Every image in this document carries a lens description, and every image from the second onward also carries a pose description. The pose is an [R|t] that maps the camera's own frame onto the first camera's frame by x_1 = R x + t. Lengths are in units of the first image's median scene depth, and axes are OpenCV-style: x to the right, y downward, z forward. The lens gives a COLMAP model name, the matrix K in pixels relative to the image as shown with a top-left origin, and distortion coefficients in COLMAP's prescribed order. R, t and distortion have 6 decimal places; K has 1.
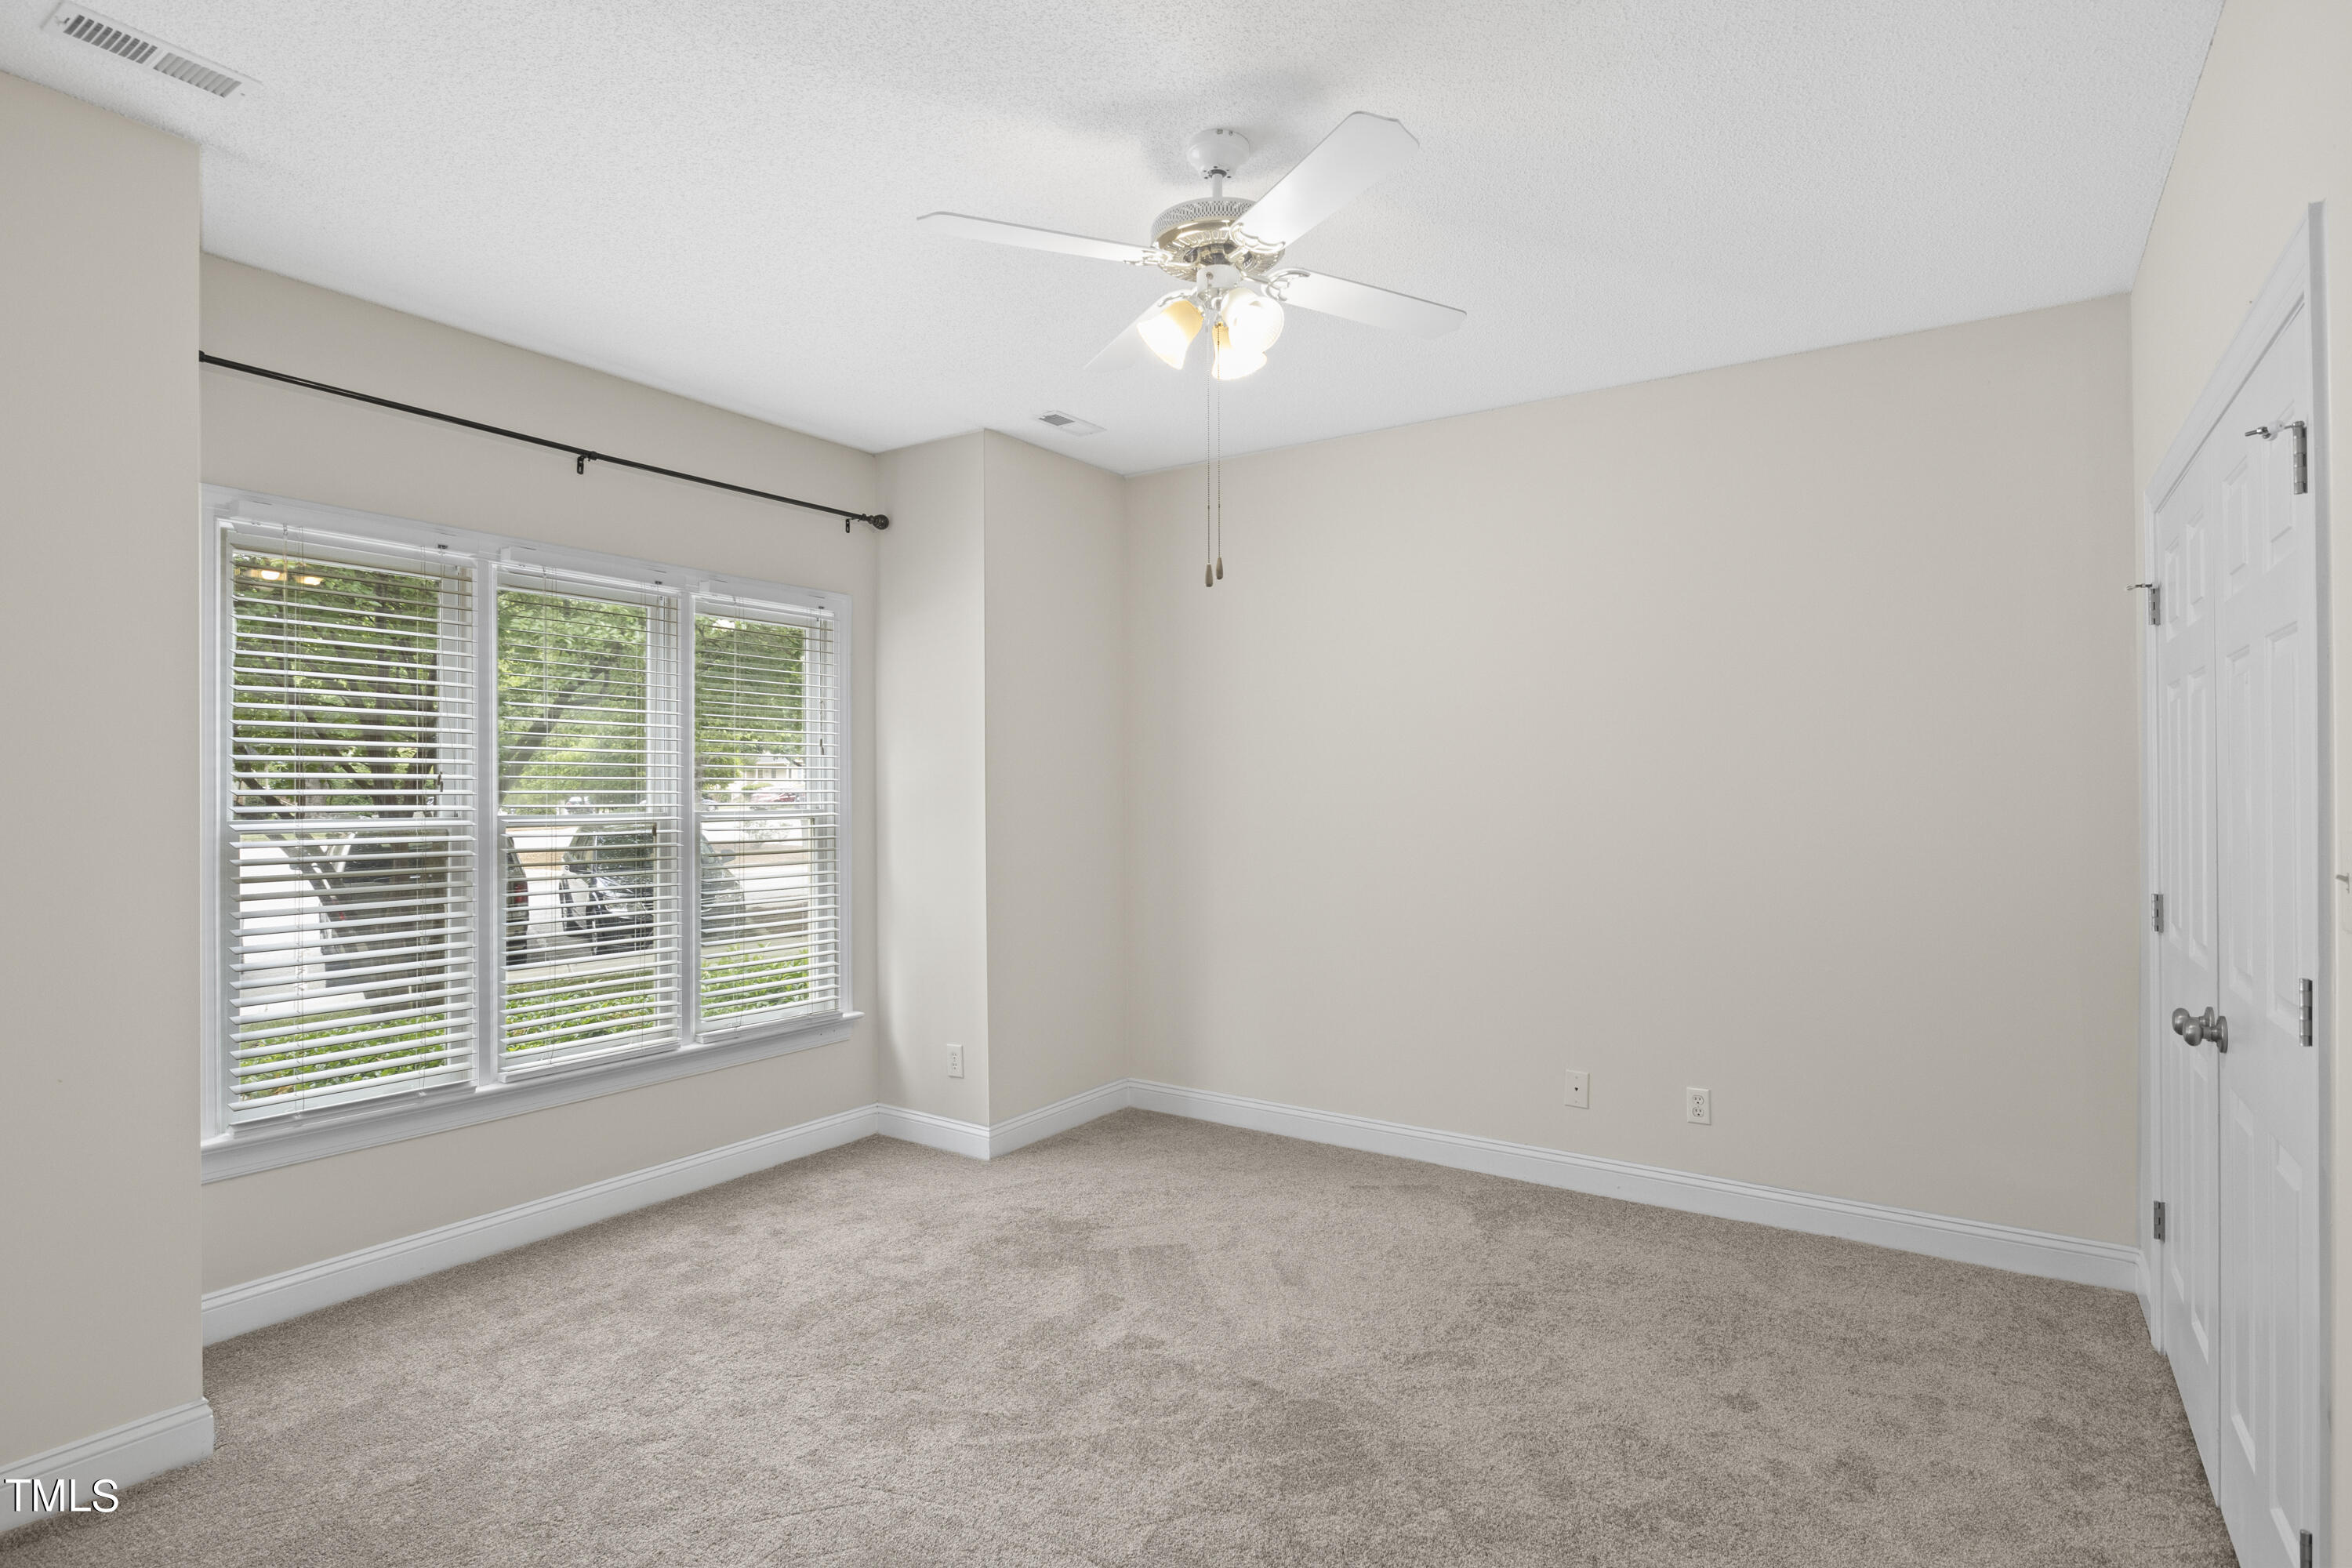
lens RADIAL K [[1207.1, 0, 1188.1], [0, 1207.1, 784.0], [0, 0, 1]] dist [-0.005069, 0.000401]
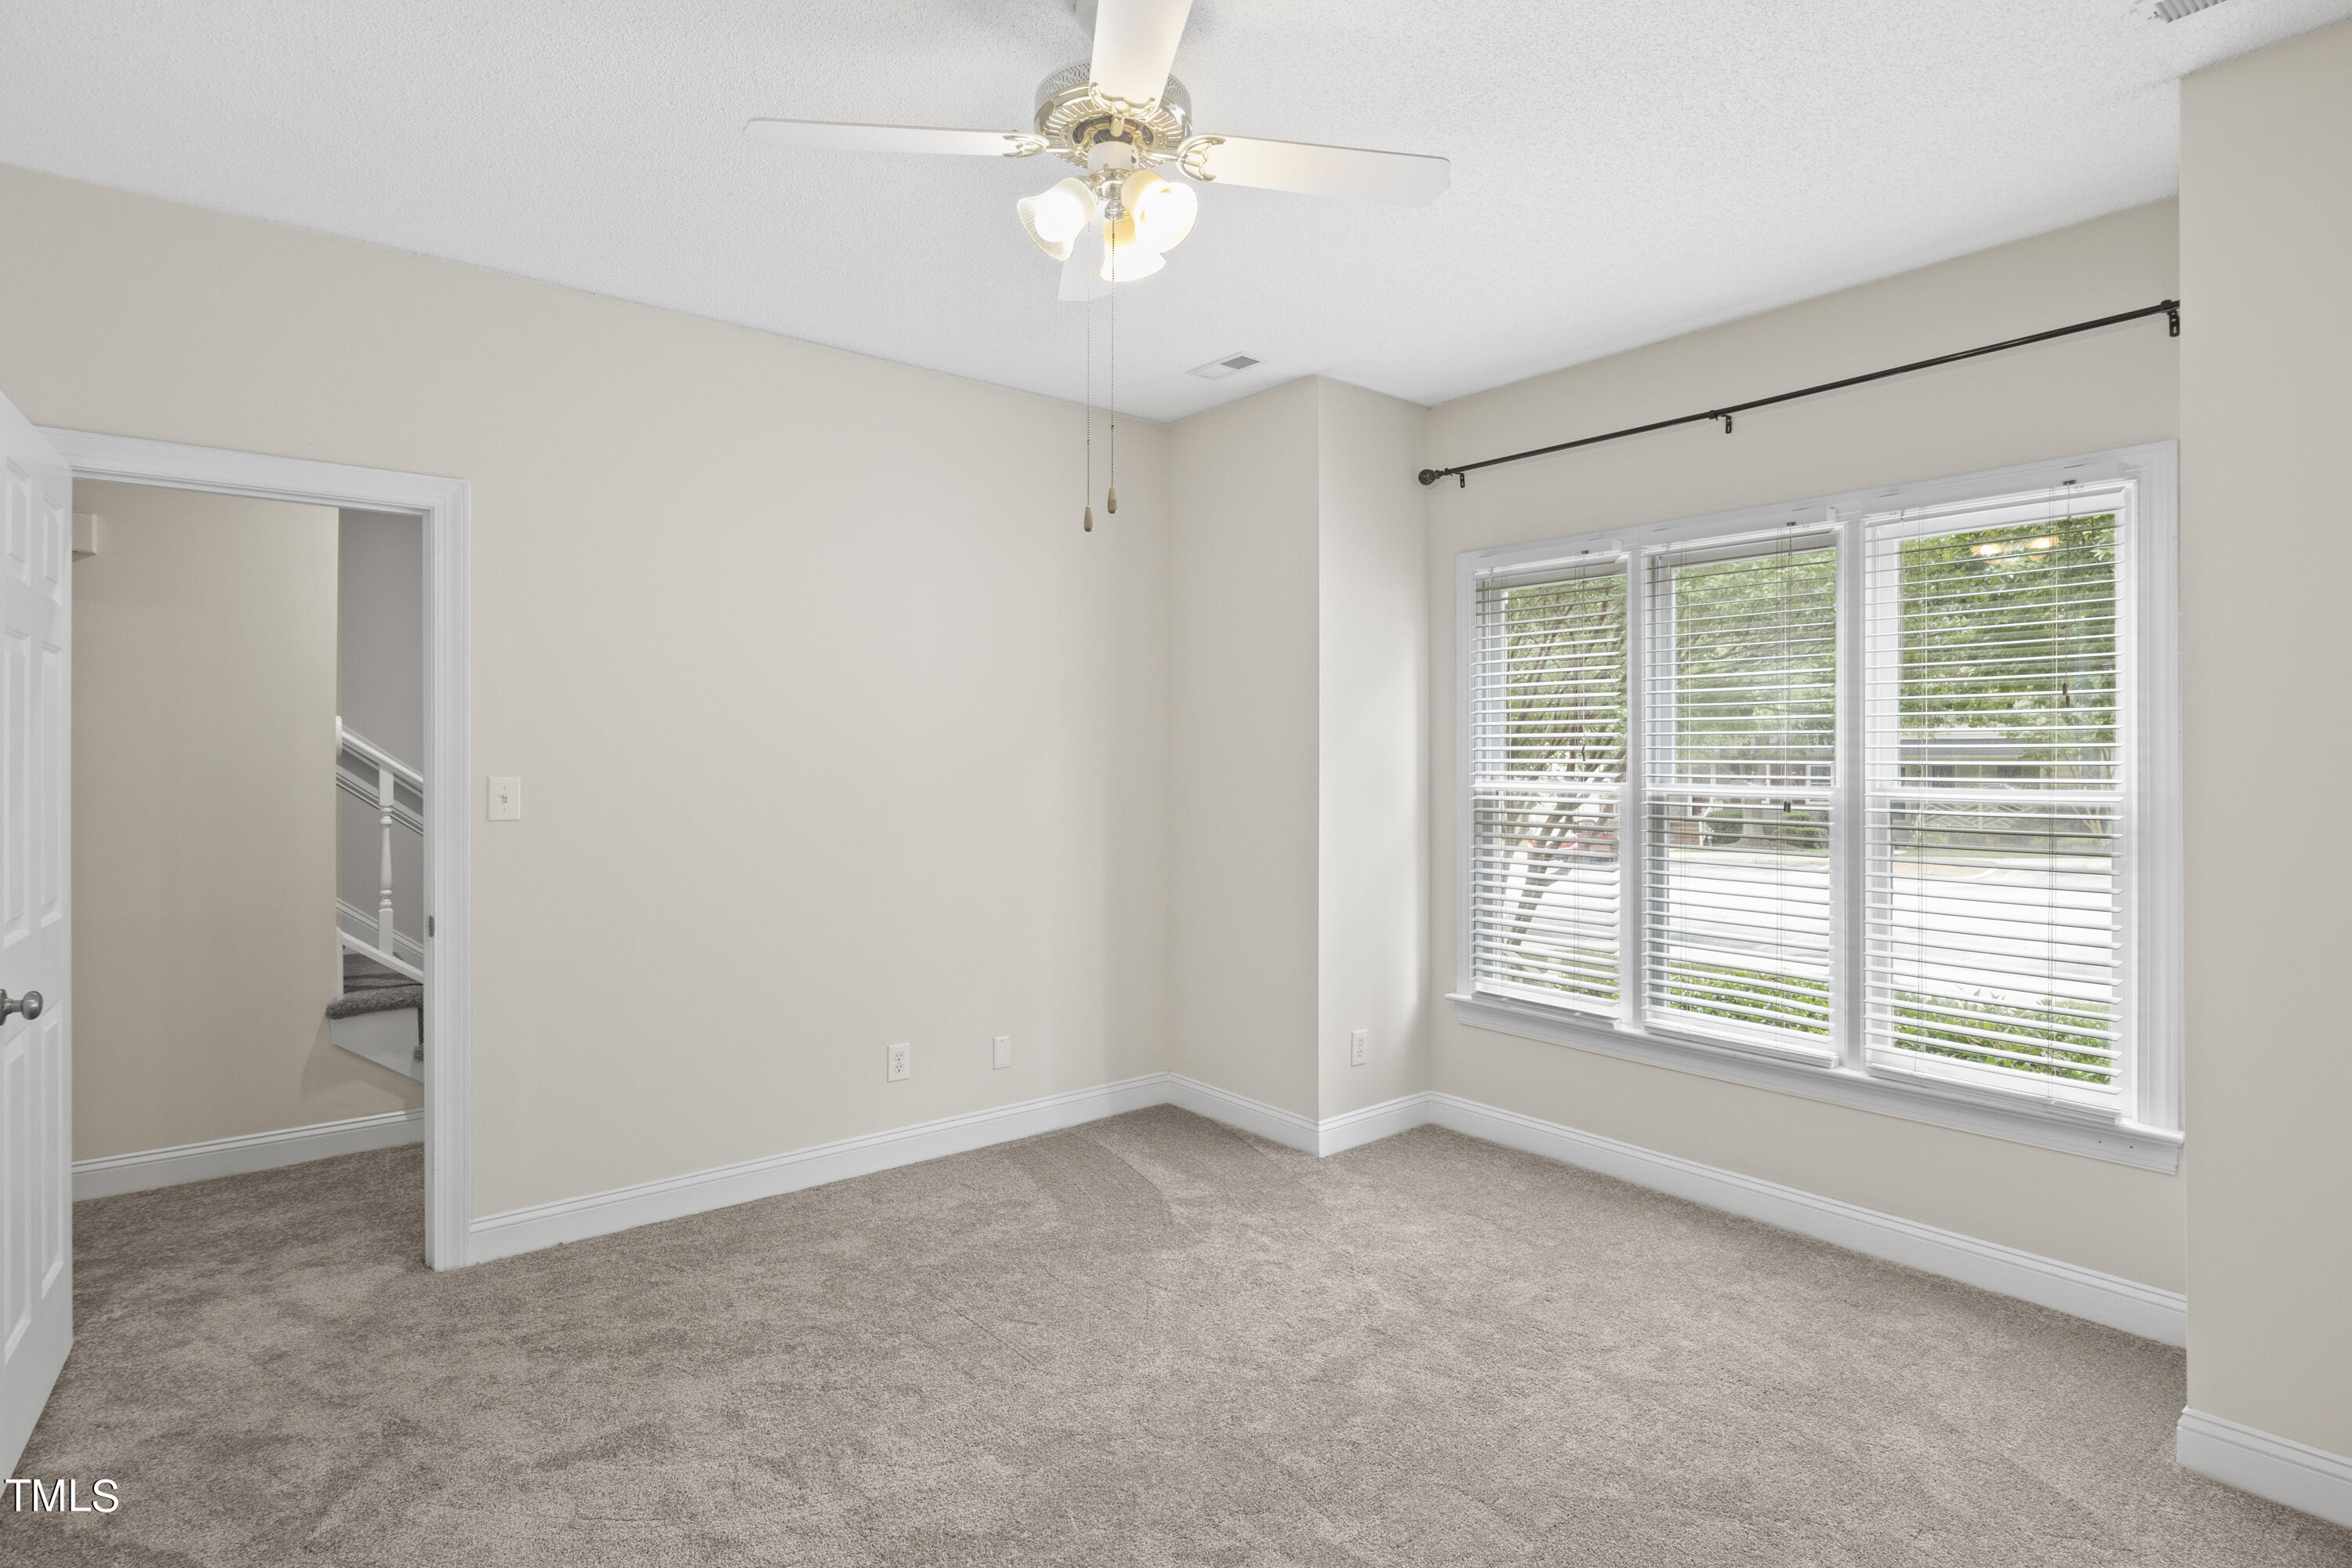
lens RADIAL K [[1205.8, 0, 1175.2], [0, 1205.8, 746.9], [0, 0, 1]] dist [-0.003661, -0.000051]
pose [[-0.314877, -0.010434, -0.949075, 0.571179], [0.000693, 0.999937, -0.011223, 0.005408], [0.949132, -0.004192, -0.314850, 0.913951]]
